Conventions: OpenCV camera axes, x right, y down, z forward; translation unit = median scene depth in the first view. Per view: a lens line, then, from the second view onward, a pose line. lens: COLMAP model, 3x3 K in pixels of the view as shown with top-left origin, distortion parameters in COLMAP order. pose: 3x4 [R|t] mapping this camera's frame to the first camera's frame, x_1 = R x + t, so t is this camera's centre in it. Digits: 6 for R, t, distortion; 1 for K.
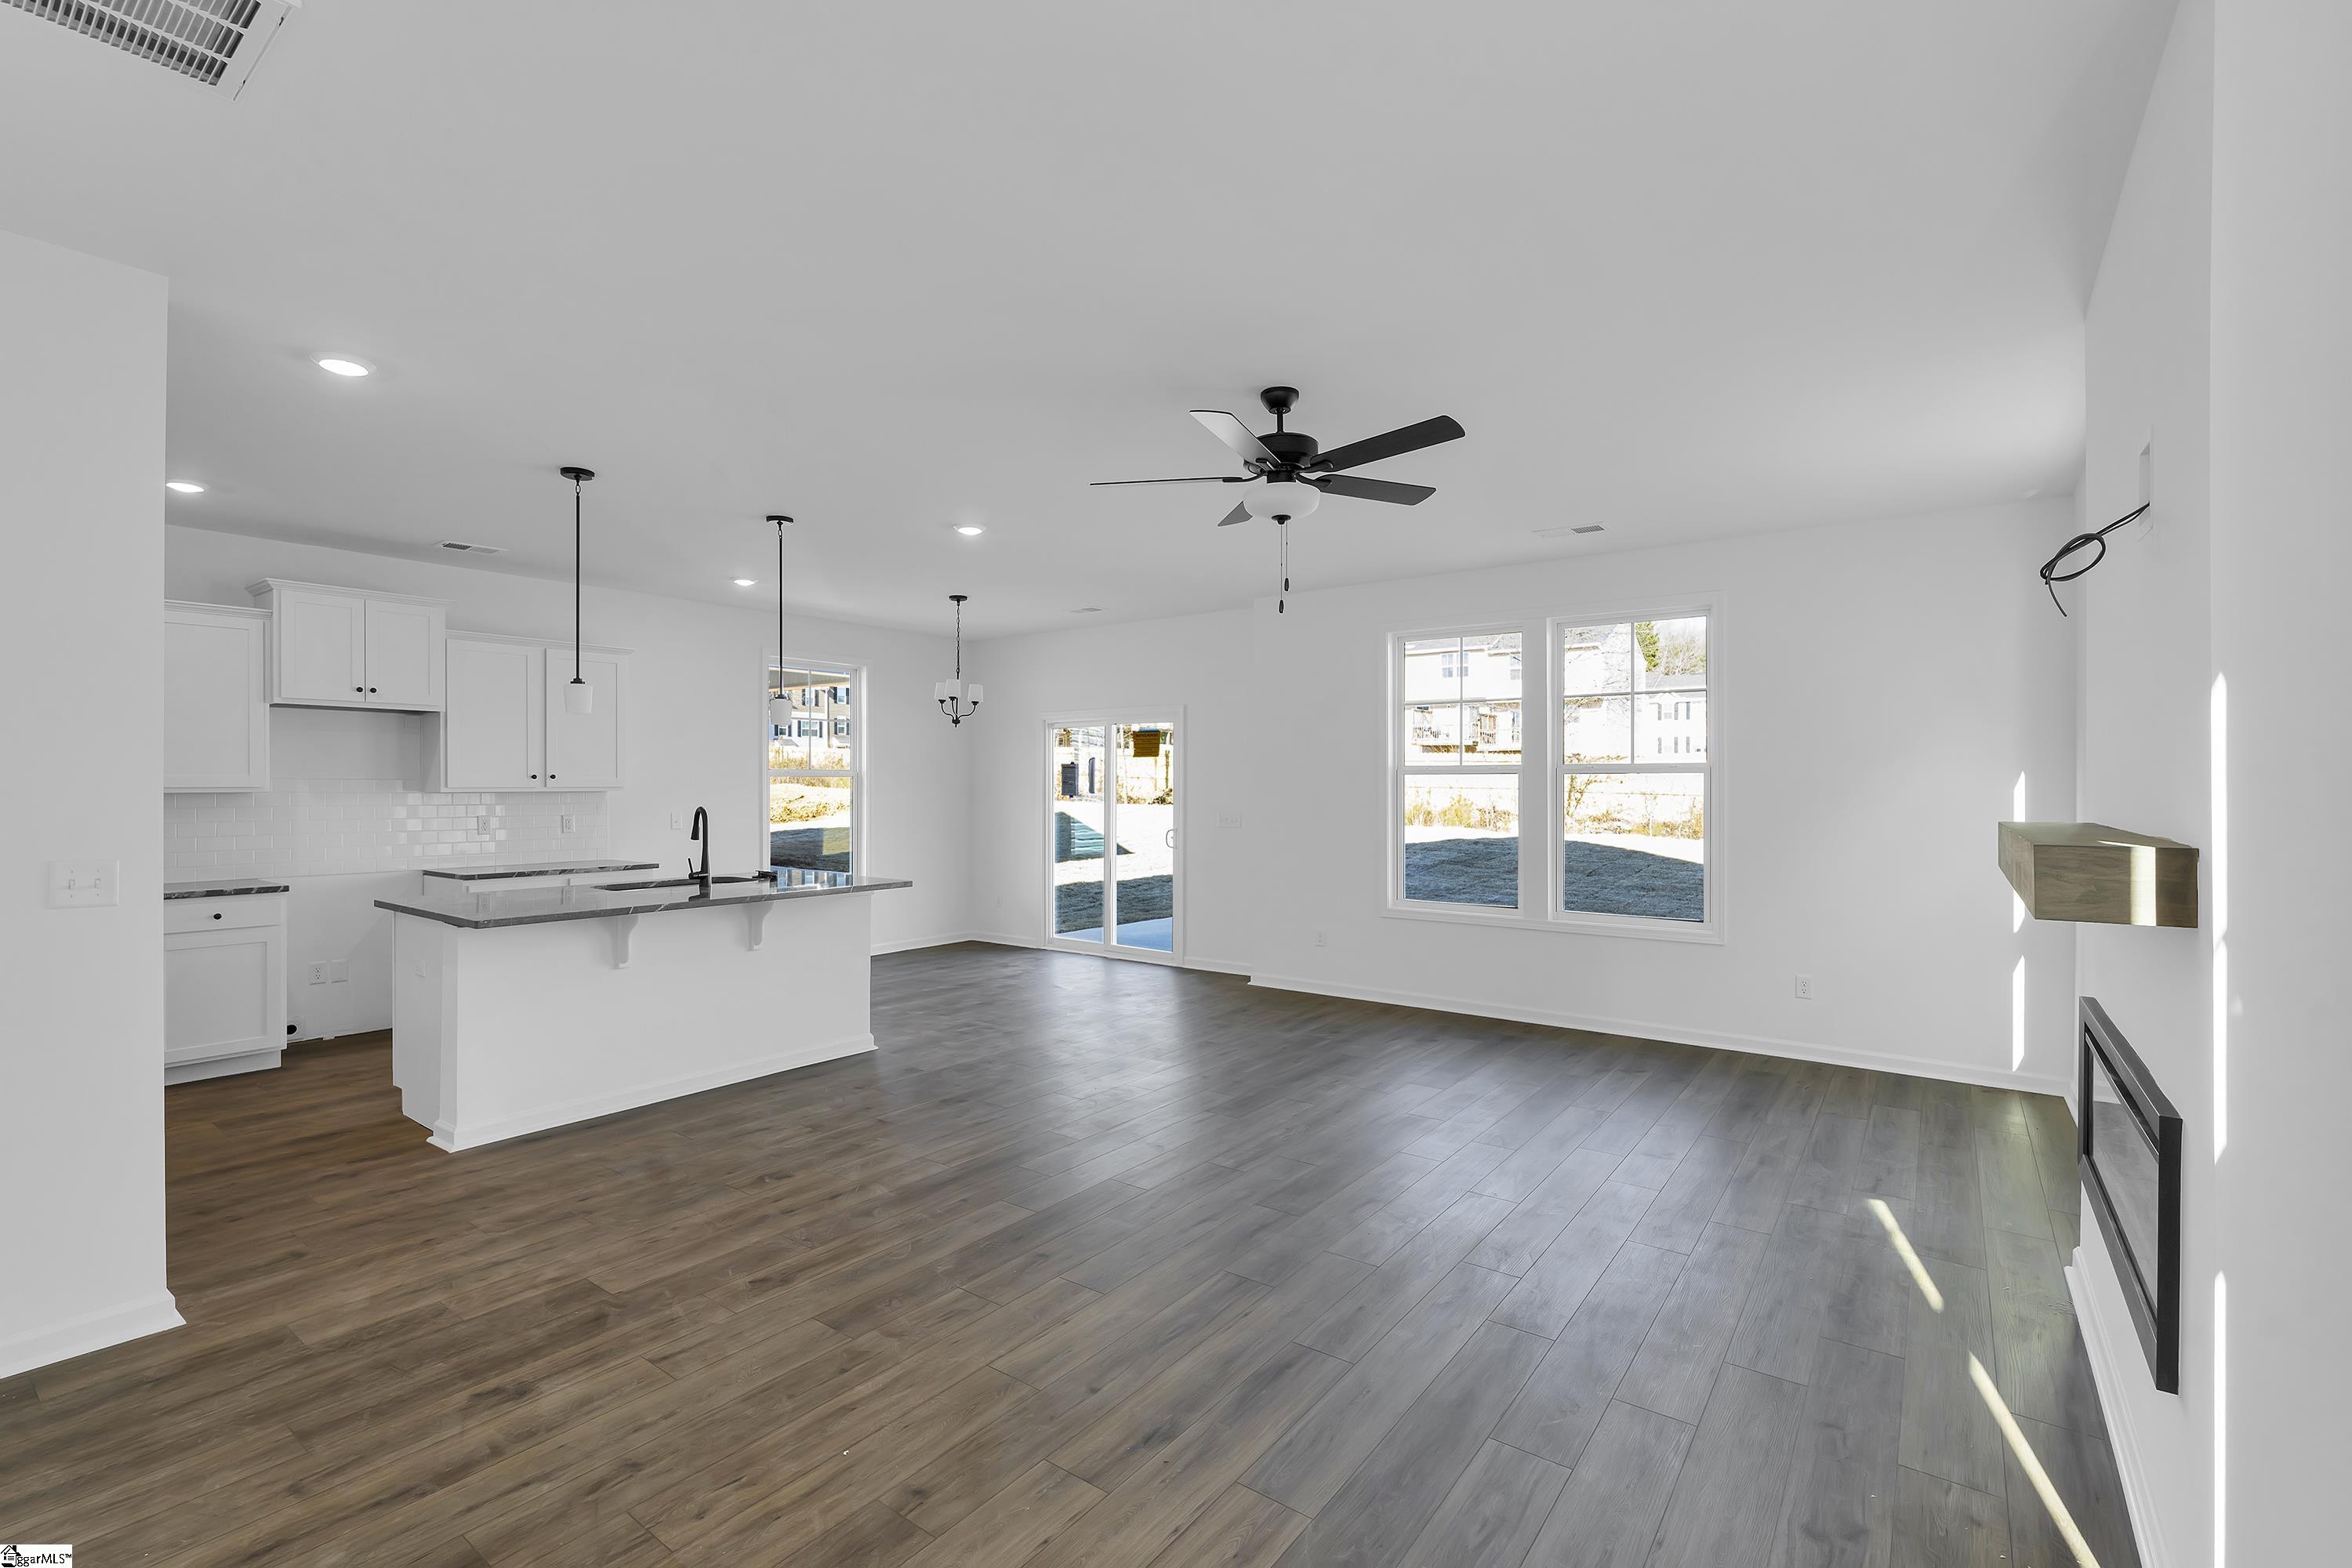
lens RADIAL K [[1041.2, 0, 1171.8], [0, 1041.2, 786.7], [0, 0, 1]] dist [-0.008204, 0.000412]
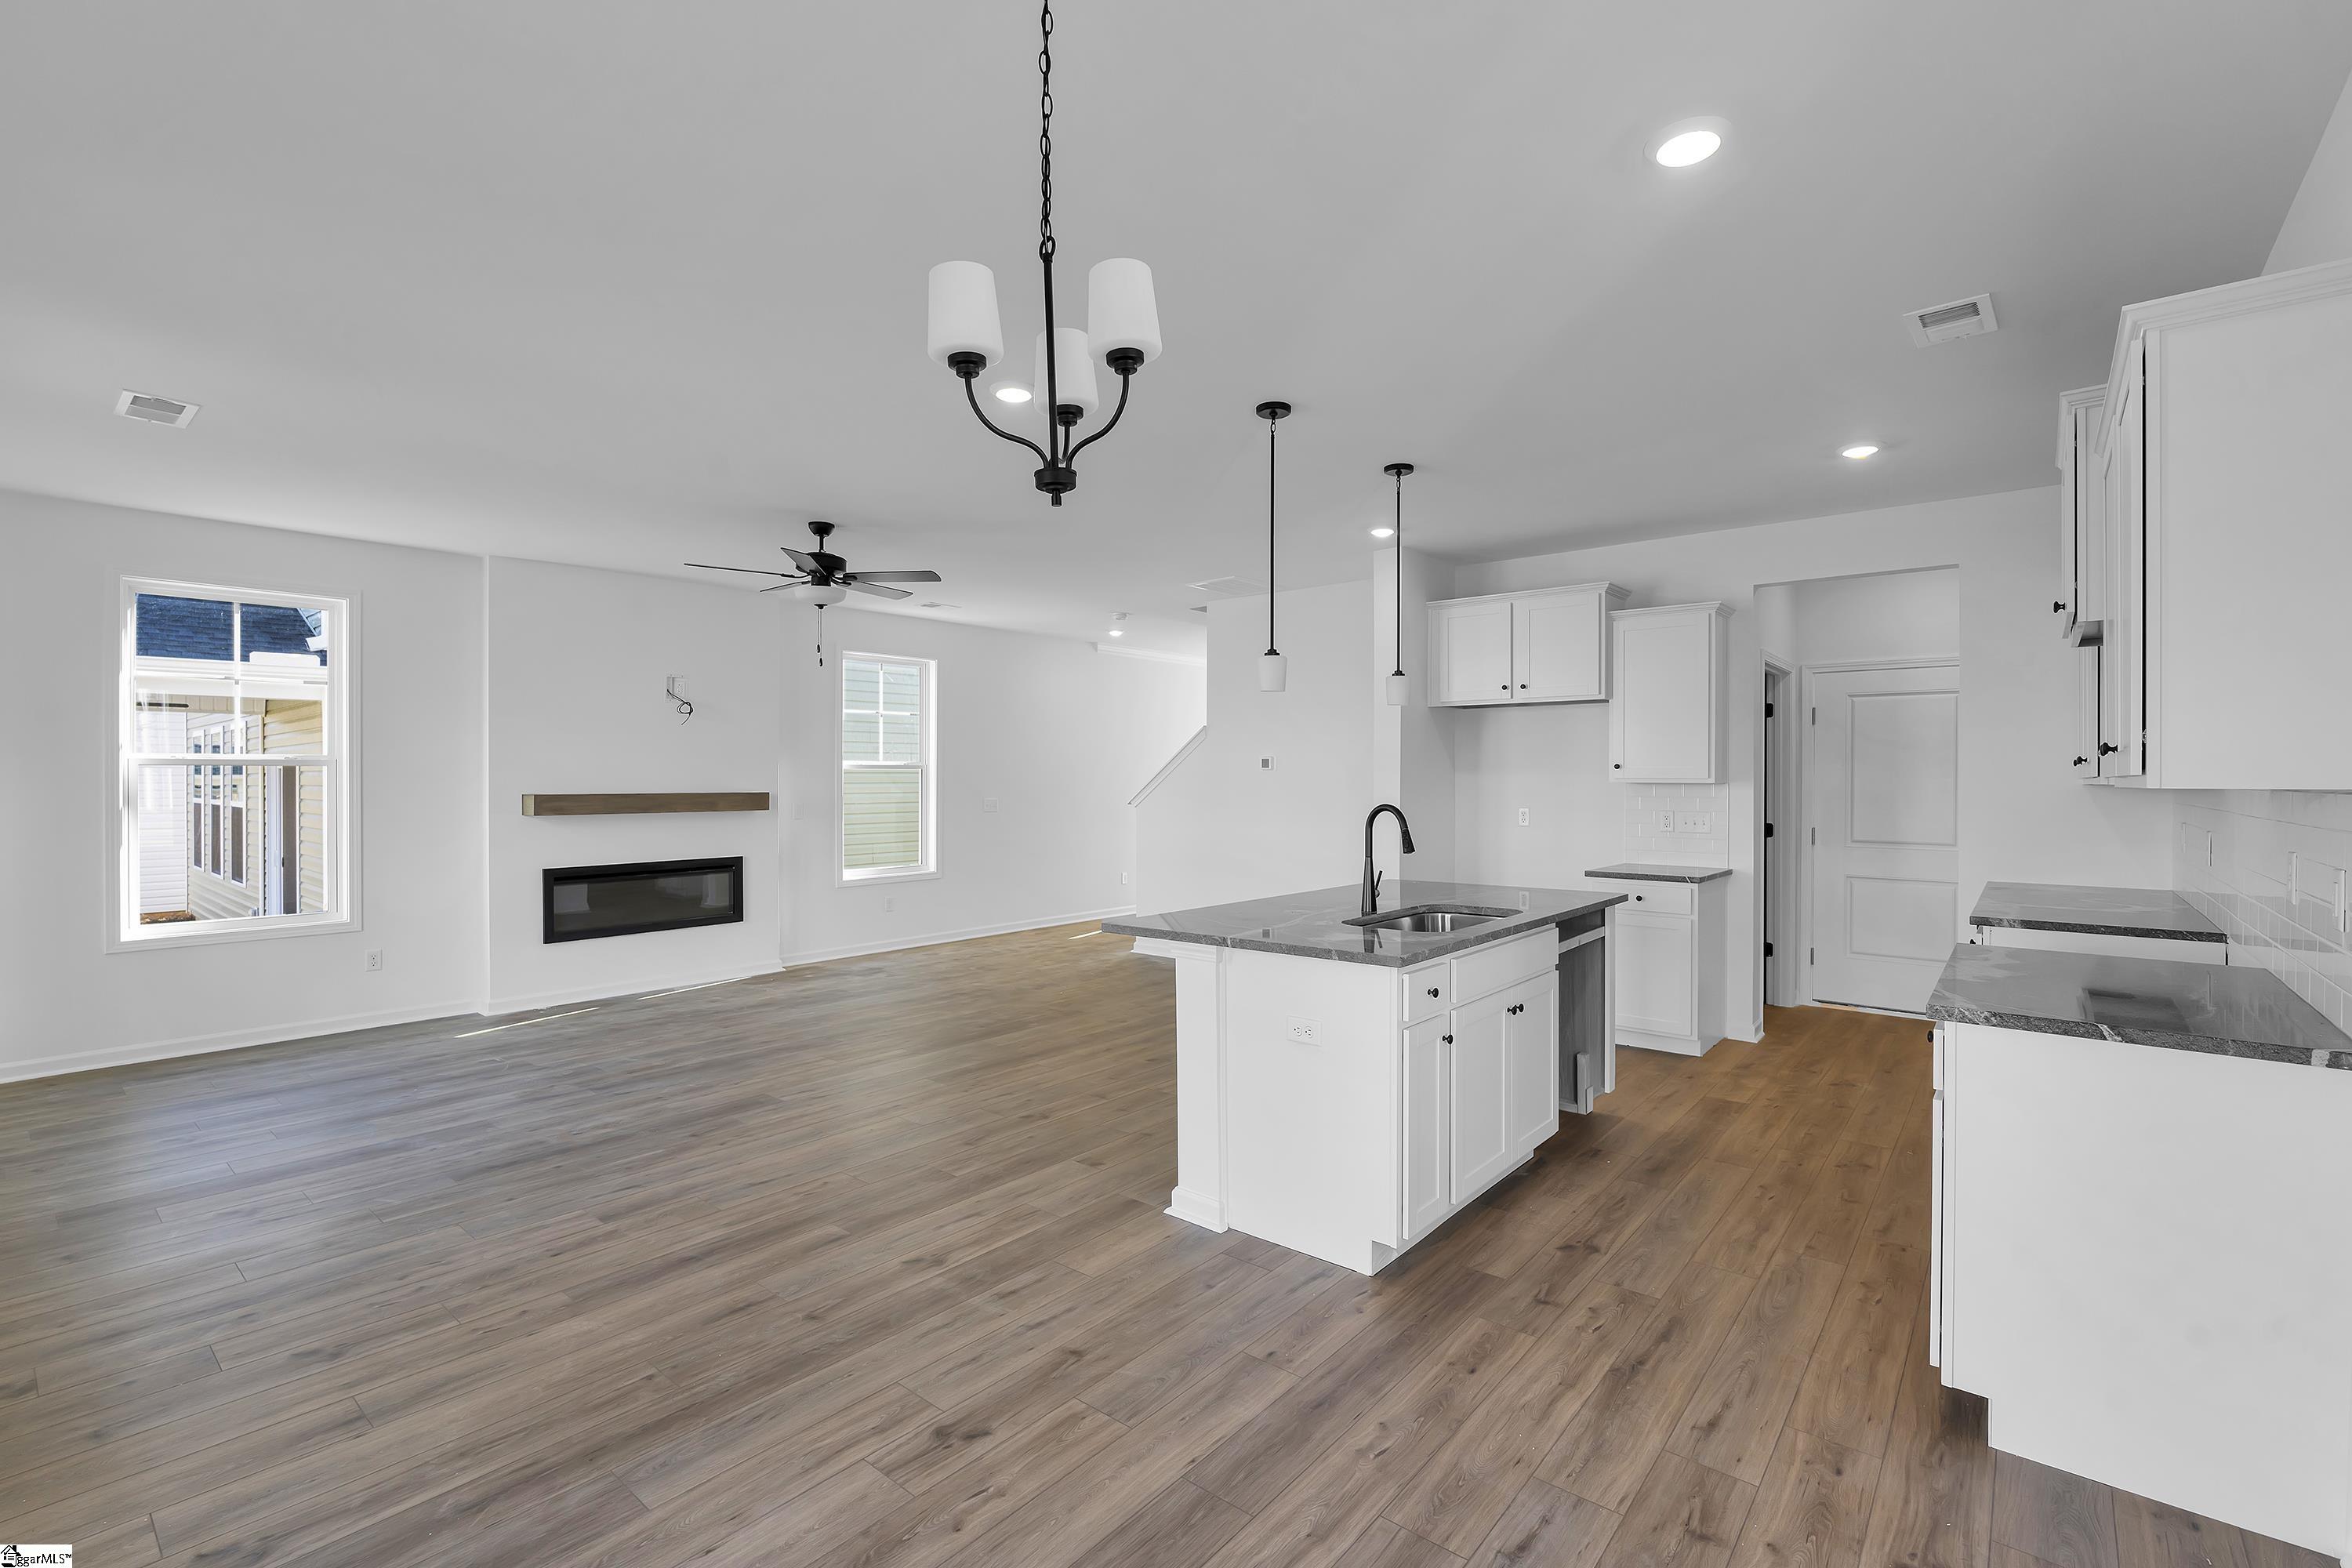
lens RADIAL K [[1036.8, 0, 1182.7], [0, 1036.8, 780.9], [0, 0, 1]] dist [-0.003420, -0.000286]
pose [[-0.998929, -0.001432, 0.046243, -0.502979], [-0.001208, 0.999987, 0.004876, -0.004832], [-0.046249, 0.004815, -0.998918, 2.504798]]
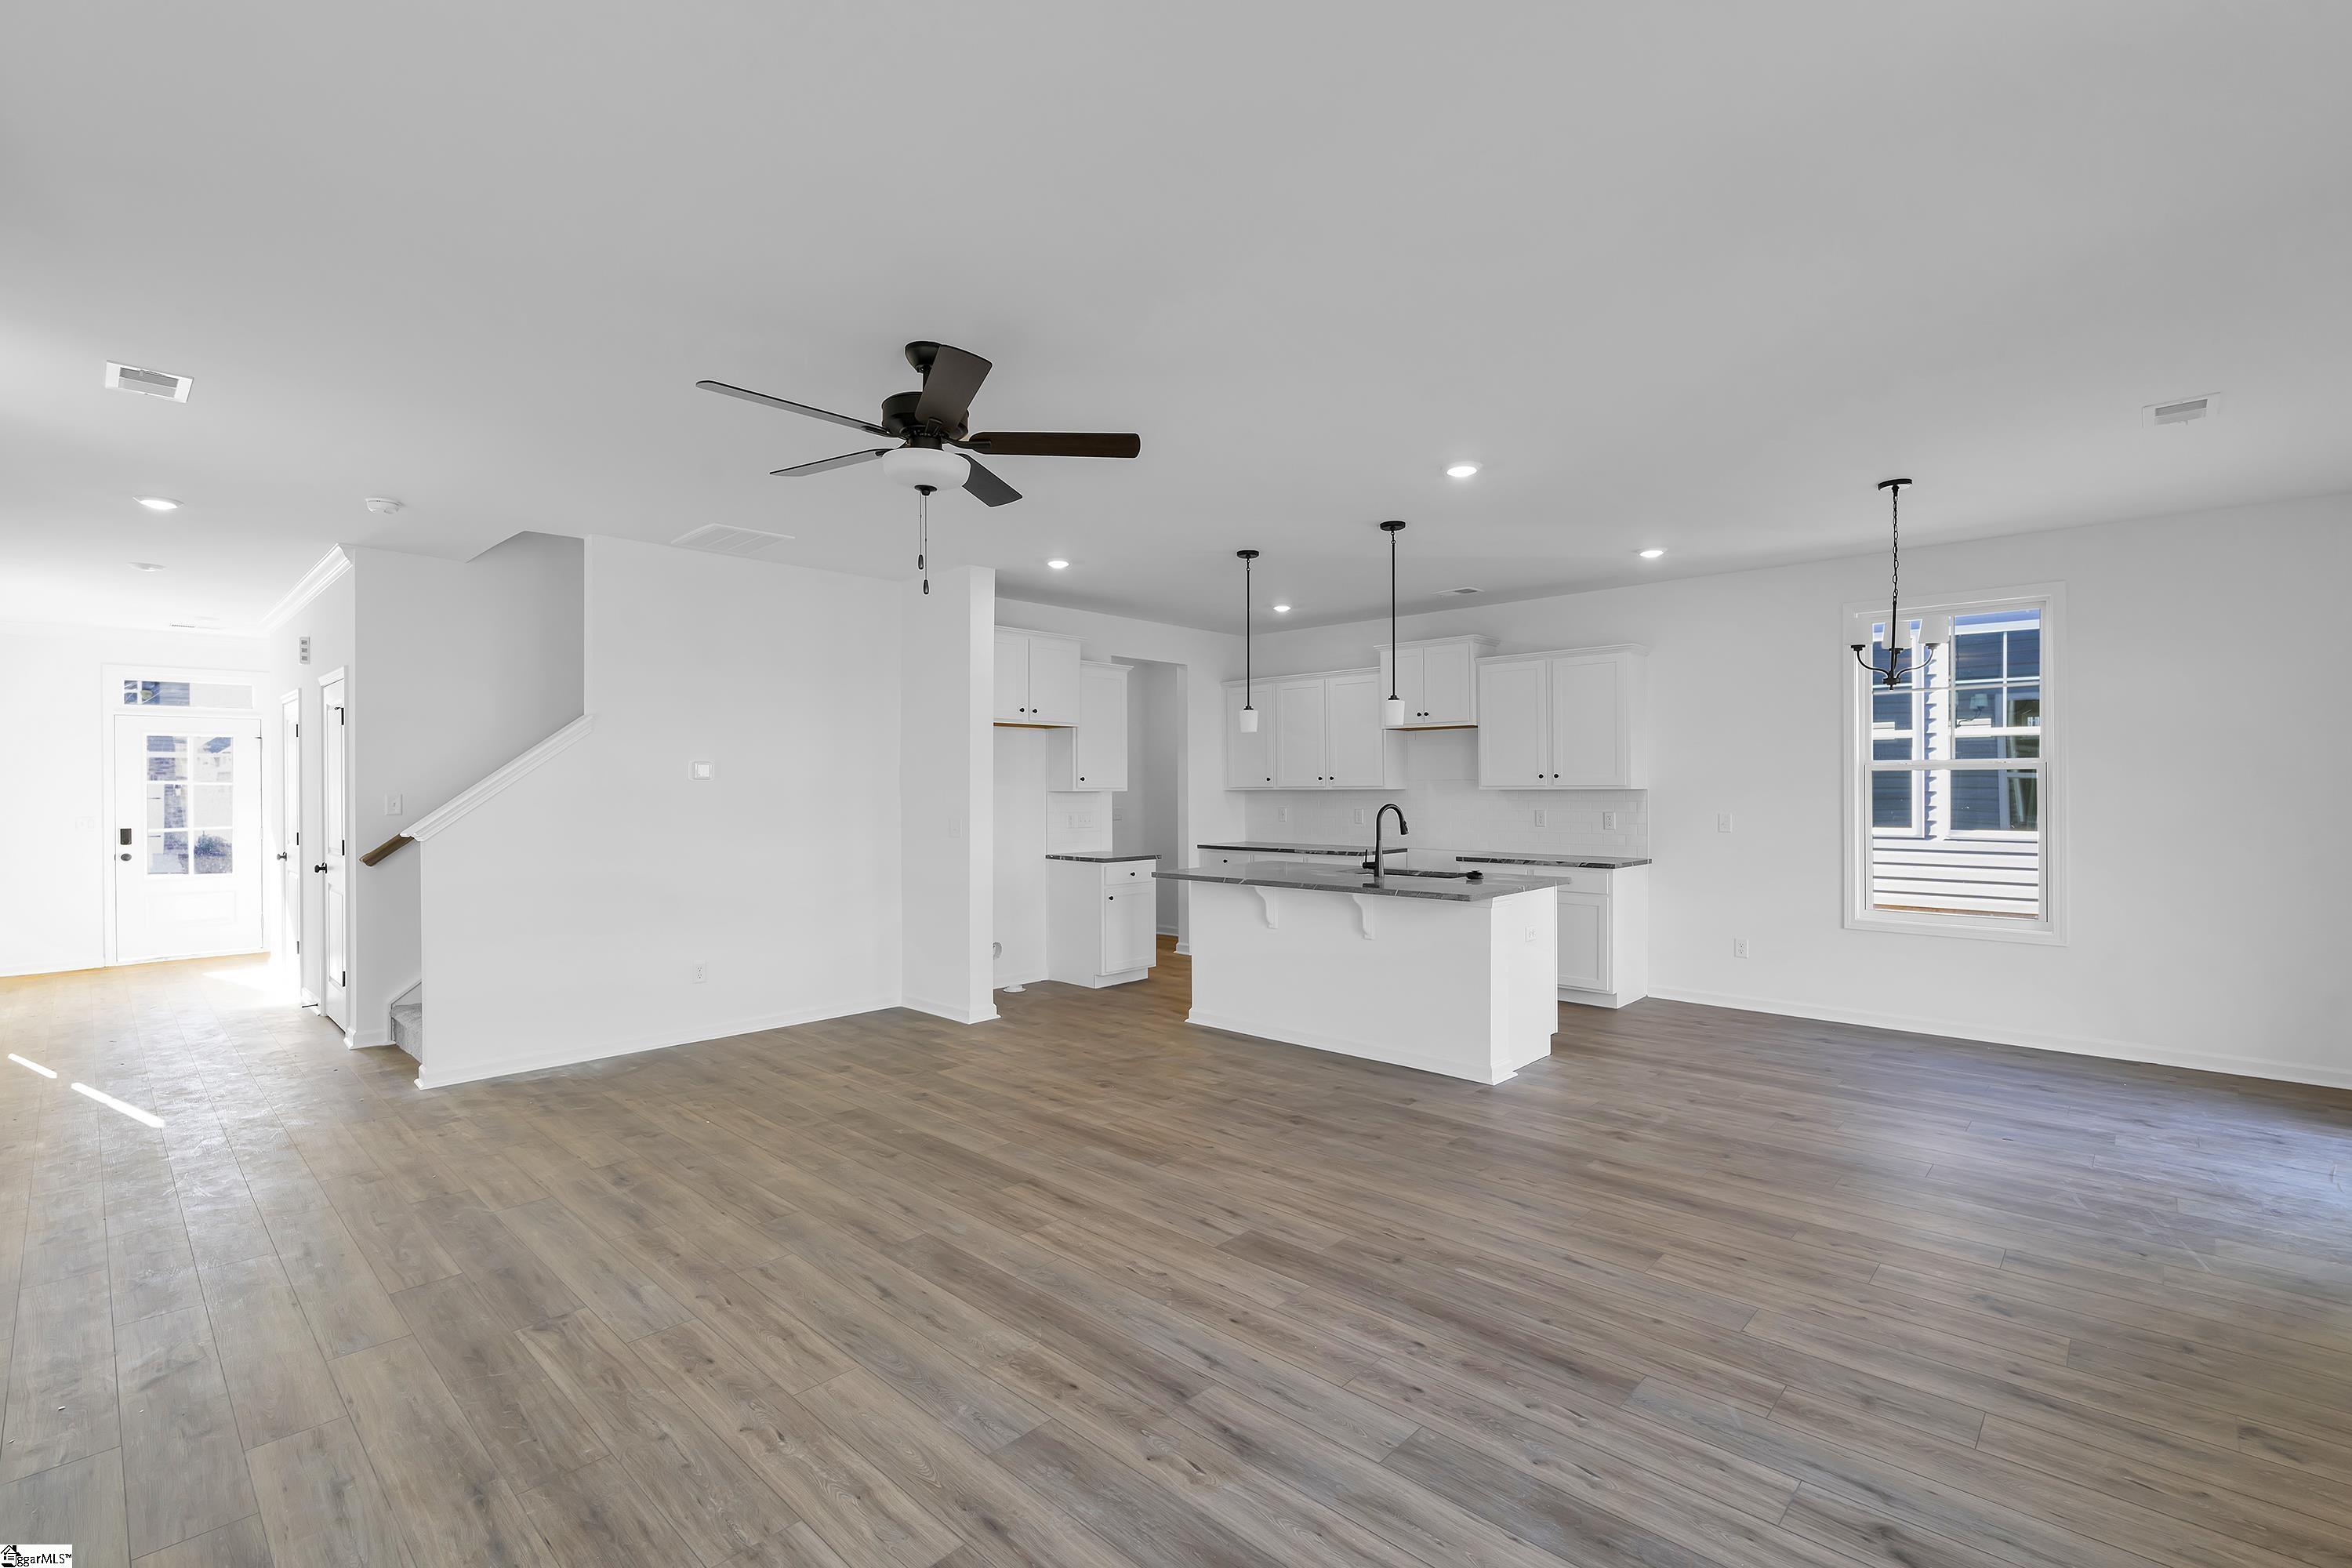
lens RADIAL K [[1041.2, 0, 1171.8], [0, 1041.2, 786.7], [0, 0, 1]] dist [-0.008204, 0.000412]
pose [[-0.118280, -0.000540, -0.992980, 0.964815], [0.005990, 0.999981, -0.001257, 0.001278], [0.992962, -0.006096, -0.118274, 1.306940]]
